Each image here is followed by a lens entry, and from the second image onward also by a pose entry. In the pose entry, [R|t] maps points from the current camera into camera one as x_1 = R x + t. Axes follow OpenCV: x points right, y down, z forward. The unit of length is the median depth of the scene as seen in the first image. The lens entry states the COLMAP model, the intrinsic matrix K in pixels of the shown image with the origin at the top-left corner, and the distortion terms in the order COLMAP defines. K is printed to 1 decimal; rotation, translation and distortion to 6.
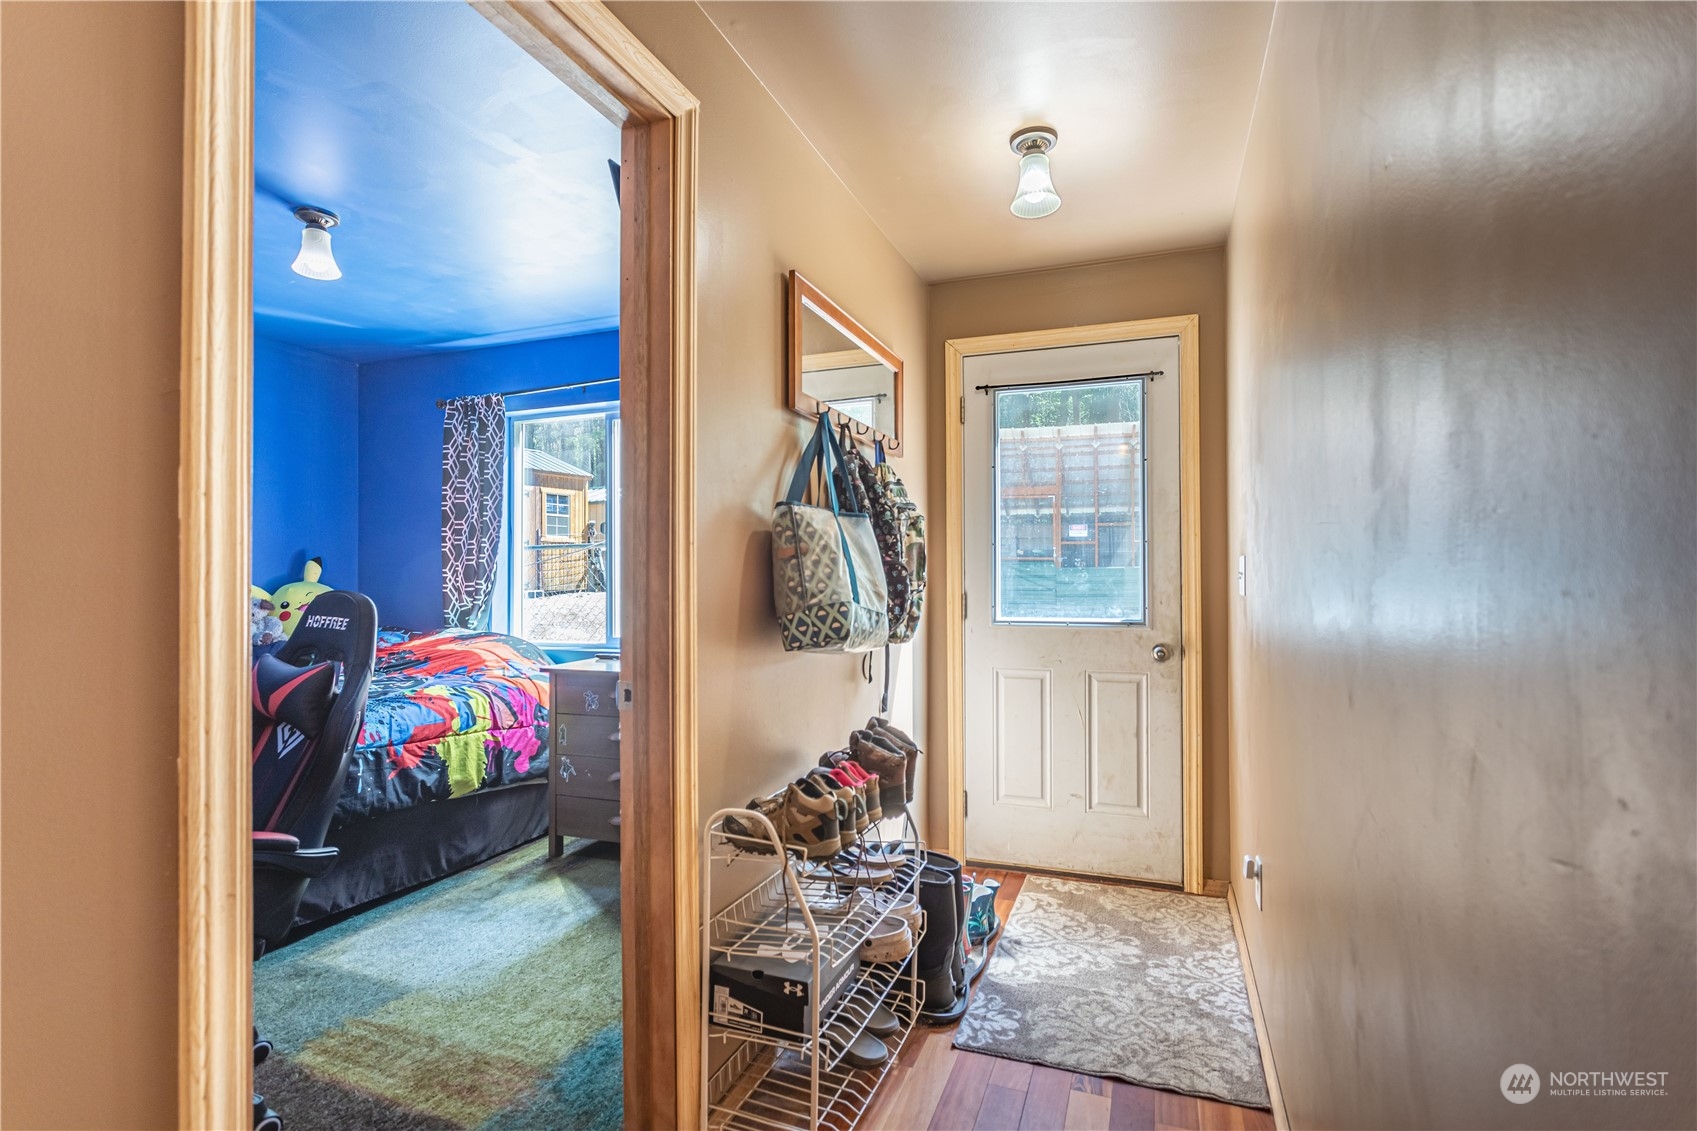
lens RADIAL K [[826.5, 0, 854.7], [0, 826.5, 564.2], [0, 0, 1]] dist [-0.011783, 0.000508]
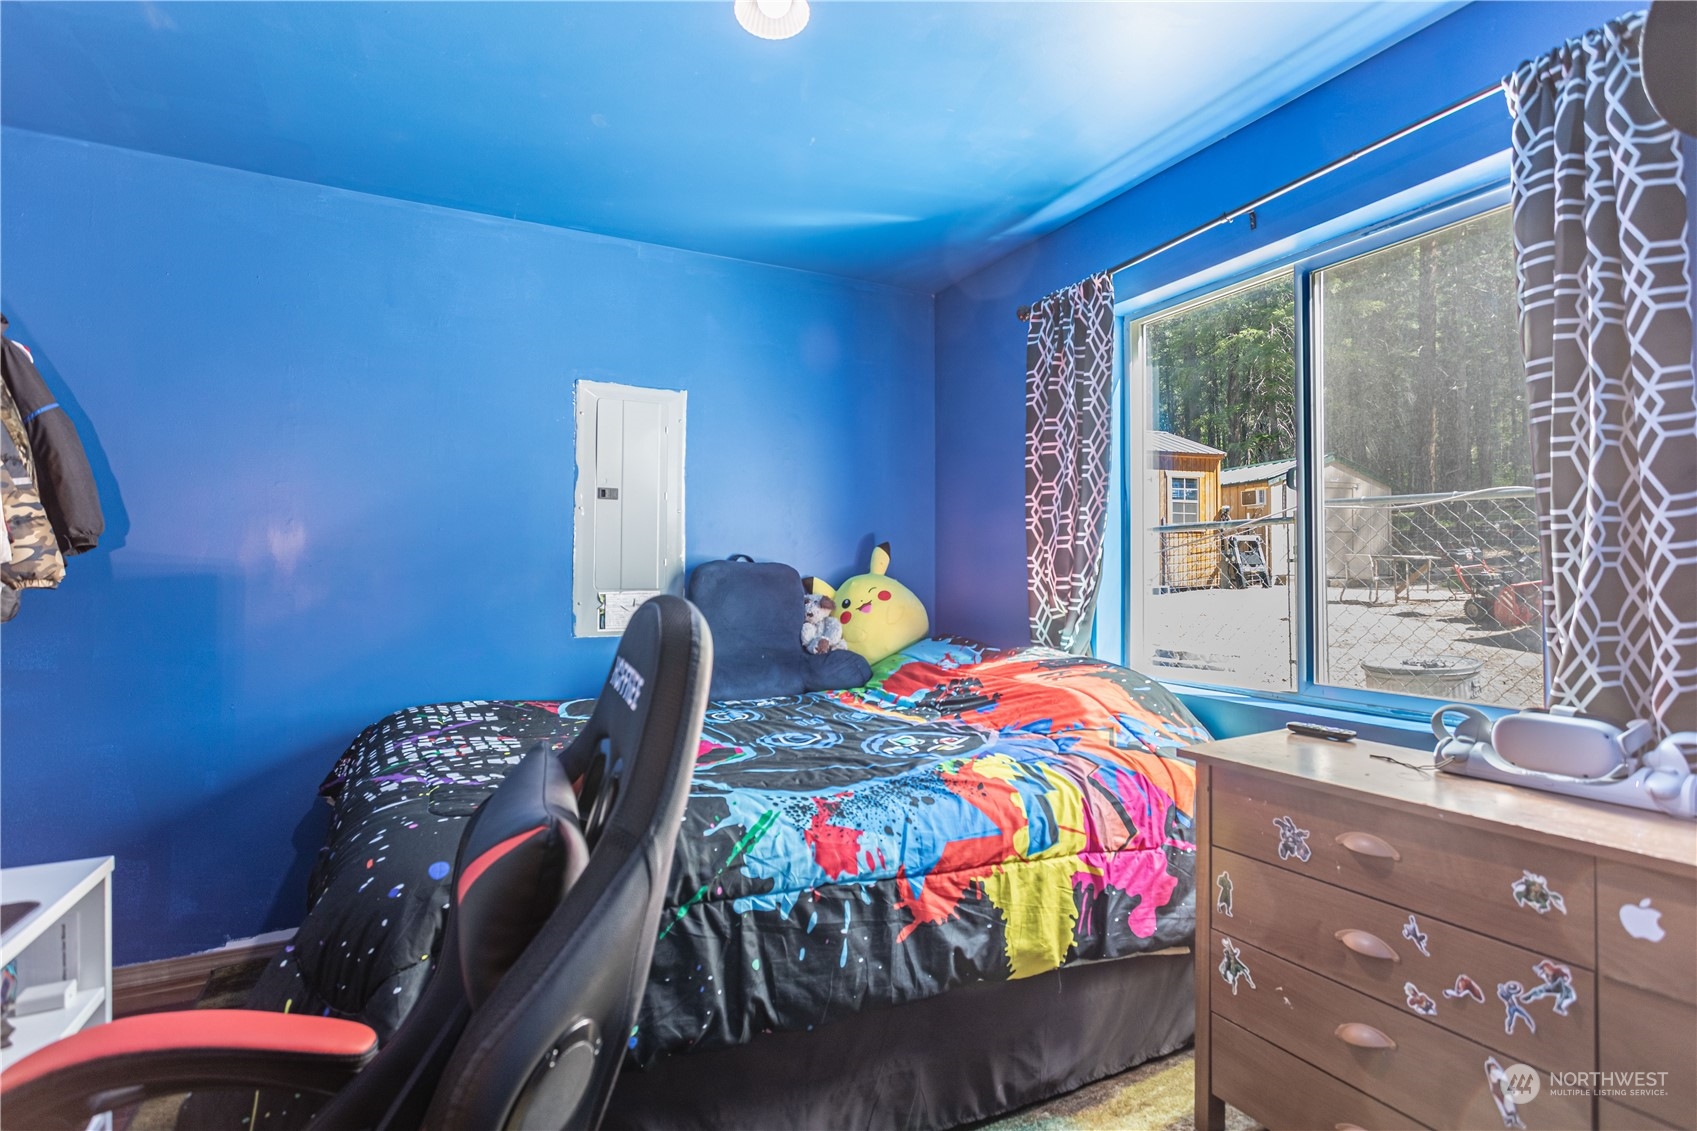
lens RADIAL K [[826.5, 0, 854.7], [0, 826.5, 564.2], [0, 0, 1]] dist [-0.011783, 0.000508]
pose [[0.750057, -0.001997, -0.661370, -0.191885], [0.006133, 0.999973, 0.003937, 0.010367], [0.661345, -0.007009, 0.750049, 0.482128]]
